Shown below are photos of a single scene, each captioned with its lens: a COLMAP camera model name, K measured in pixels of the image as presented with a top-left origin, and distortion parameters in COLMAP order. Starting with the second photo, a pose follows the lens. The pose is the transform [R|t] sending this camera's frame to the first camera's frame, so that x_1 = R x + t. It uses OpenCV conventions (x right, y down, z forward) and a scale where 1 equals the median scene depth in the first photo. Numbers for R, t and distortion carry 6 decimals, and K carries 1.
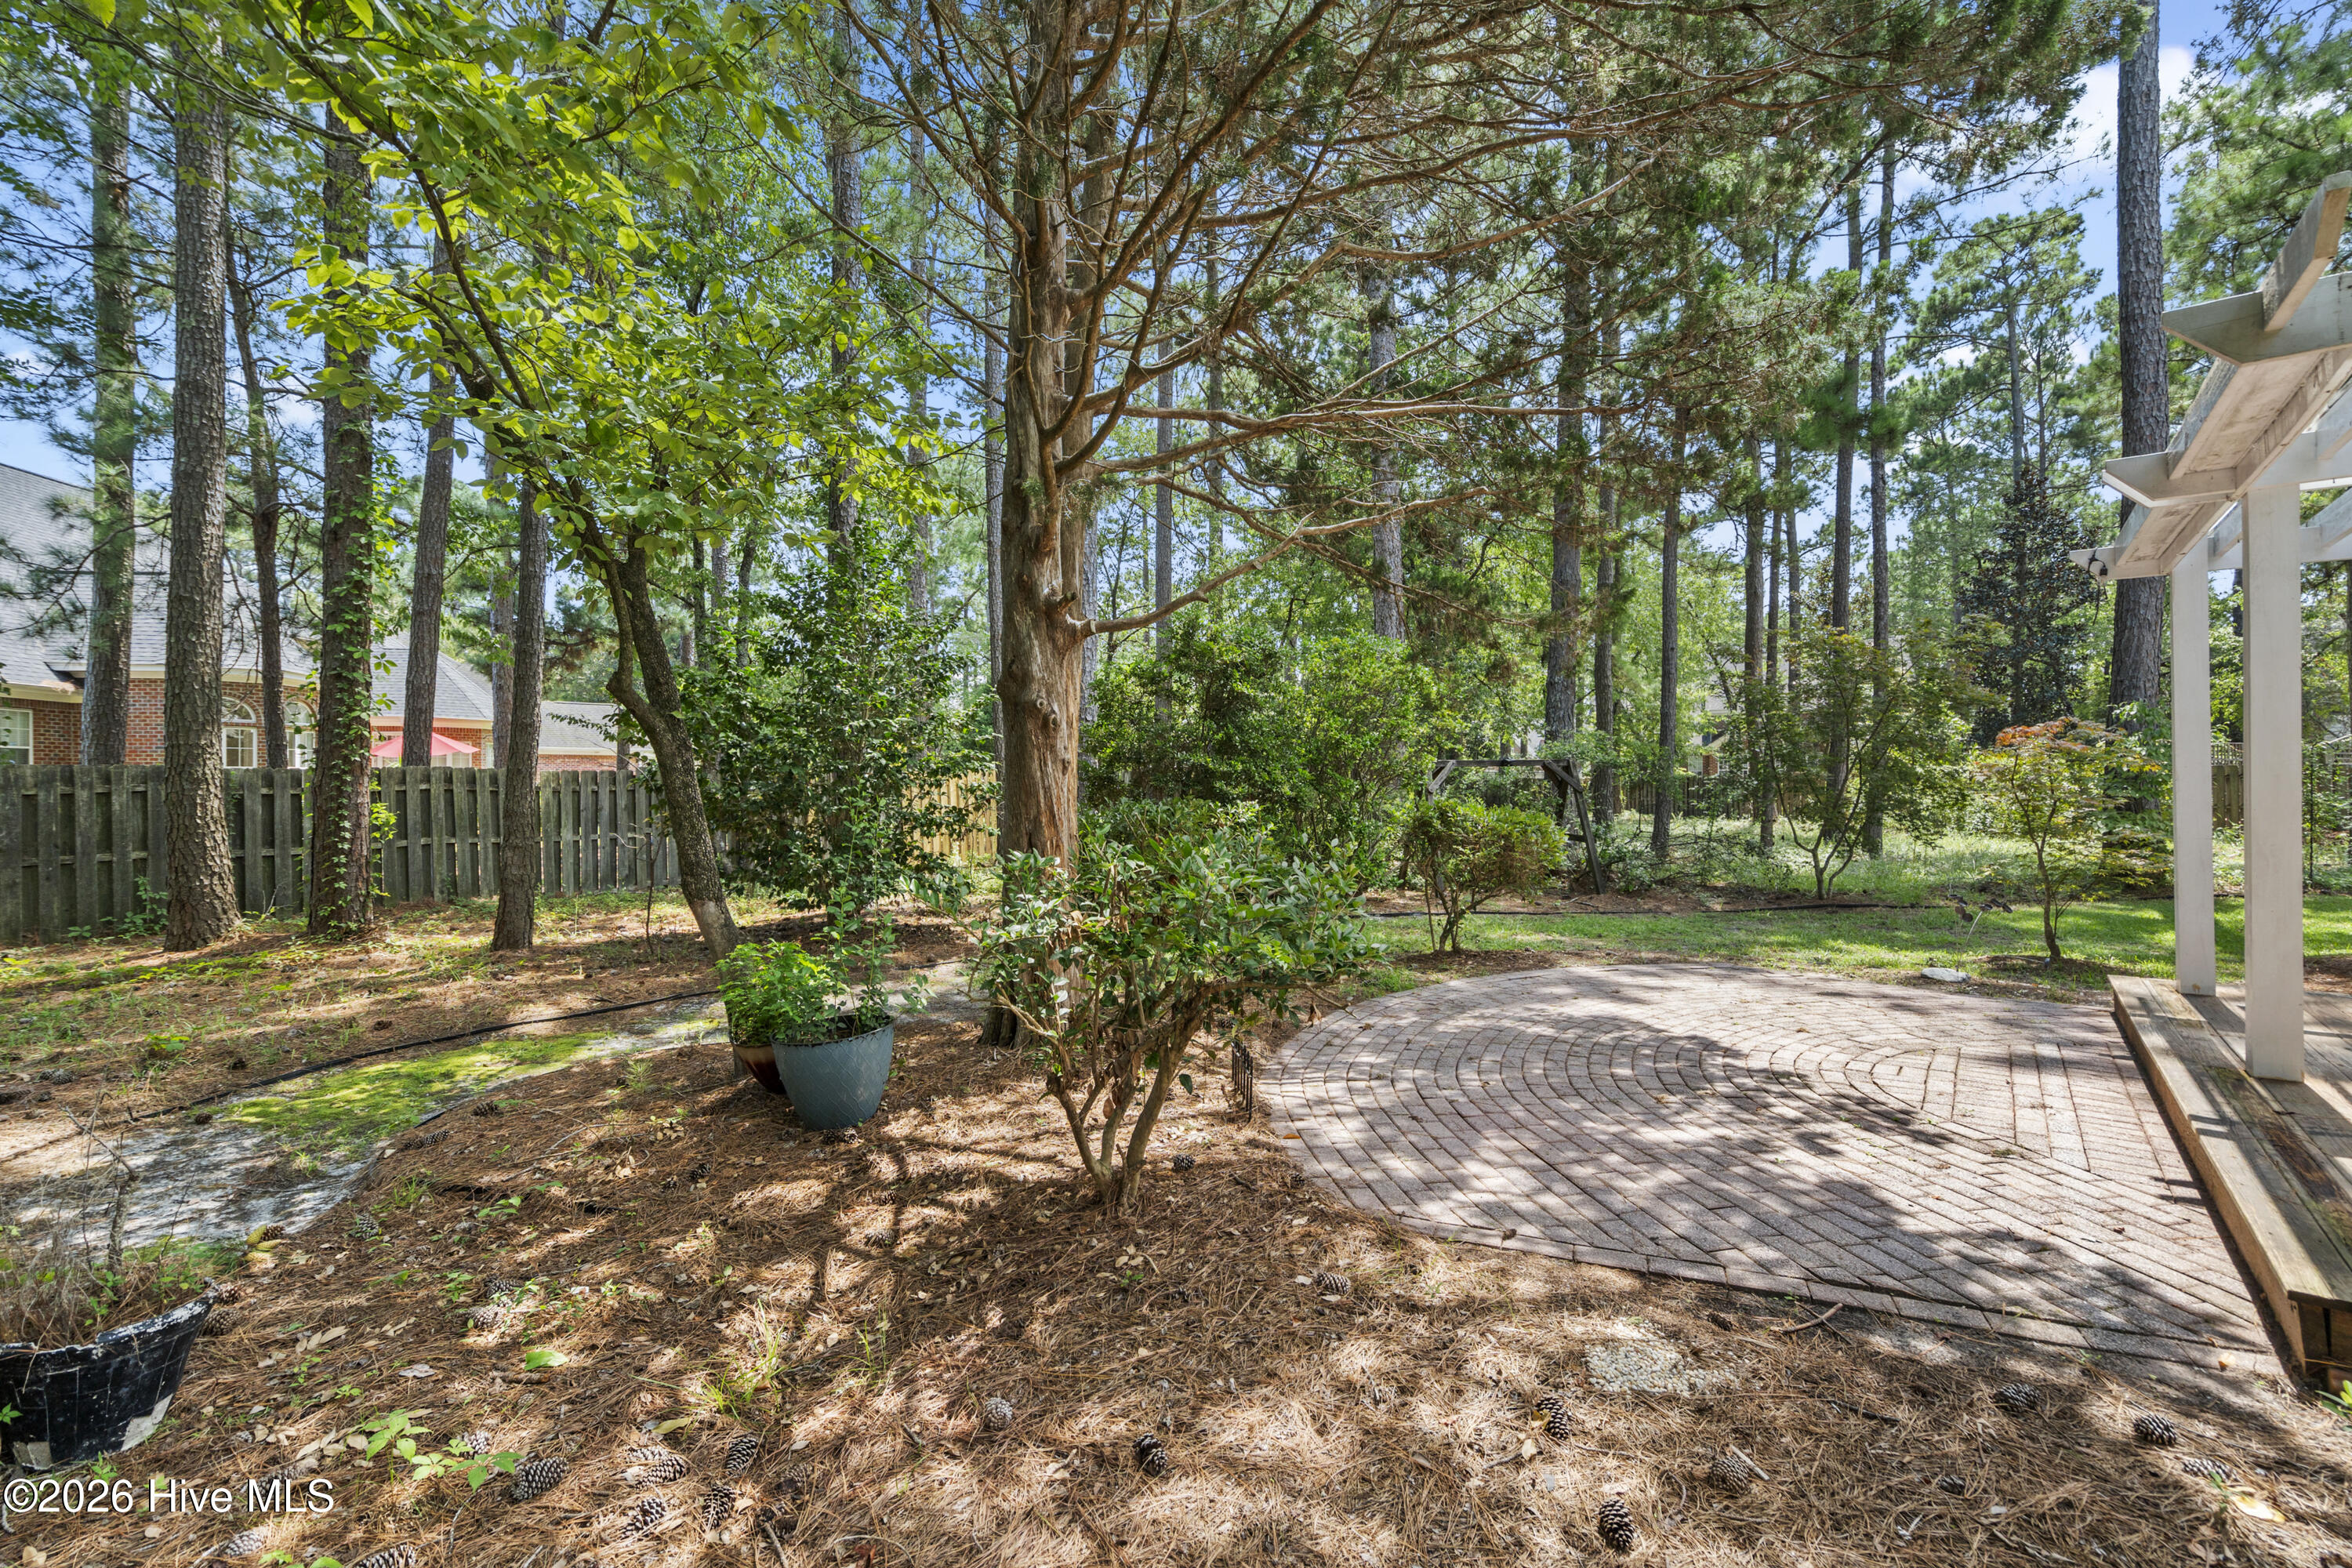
lens RADIAL K [[1067.6, 0, 1176.0], [0, 1067.6, 784.0], [0, 0, 1]] dist [-0.011214, 0.000173]
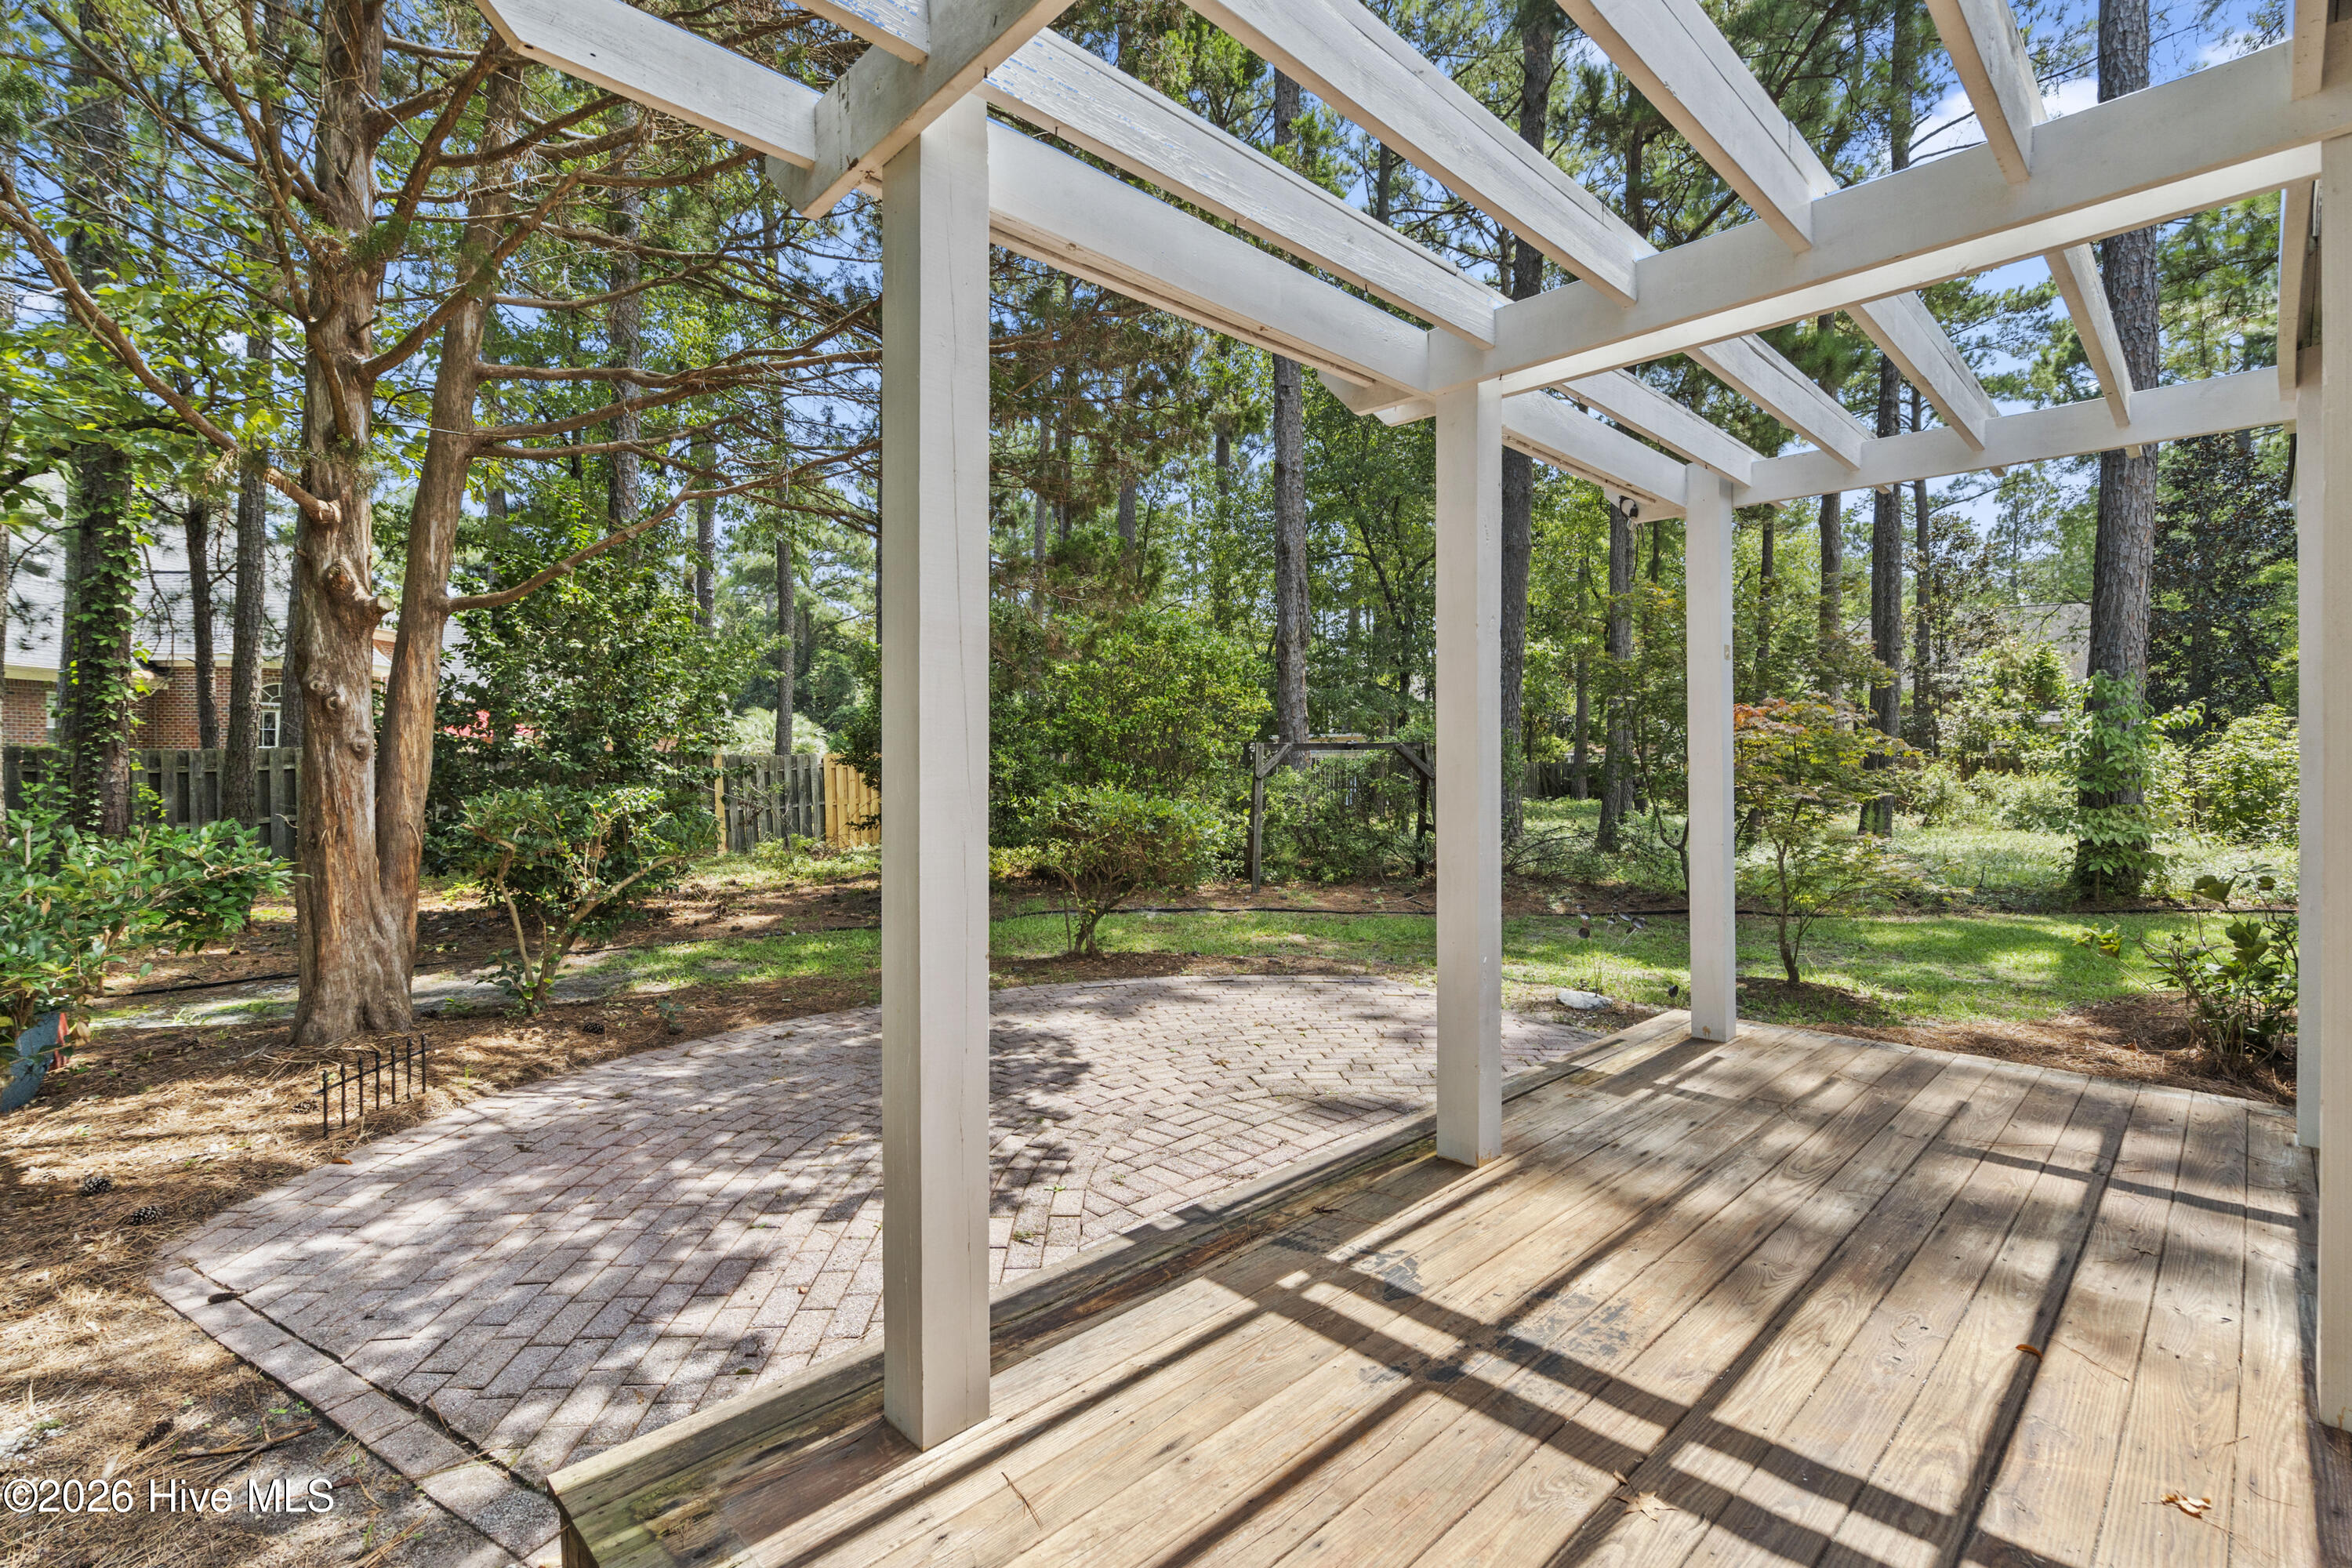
lens RADIAL K [[1067.6, 0, 1176.0], [0, 1067.6, 784.0], [0, 0, 1]] dist [-0.011214, 0.000173]
pose [[0.992453, 0.009293, -0.122270, 0.933773], [-0.007350, 0.999840, 0.016328, -0.013082], [0.122402, -0.015306, 0.992363, 0.186035]]
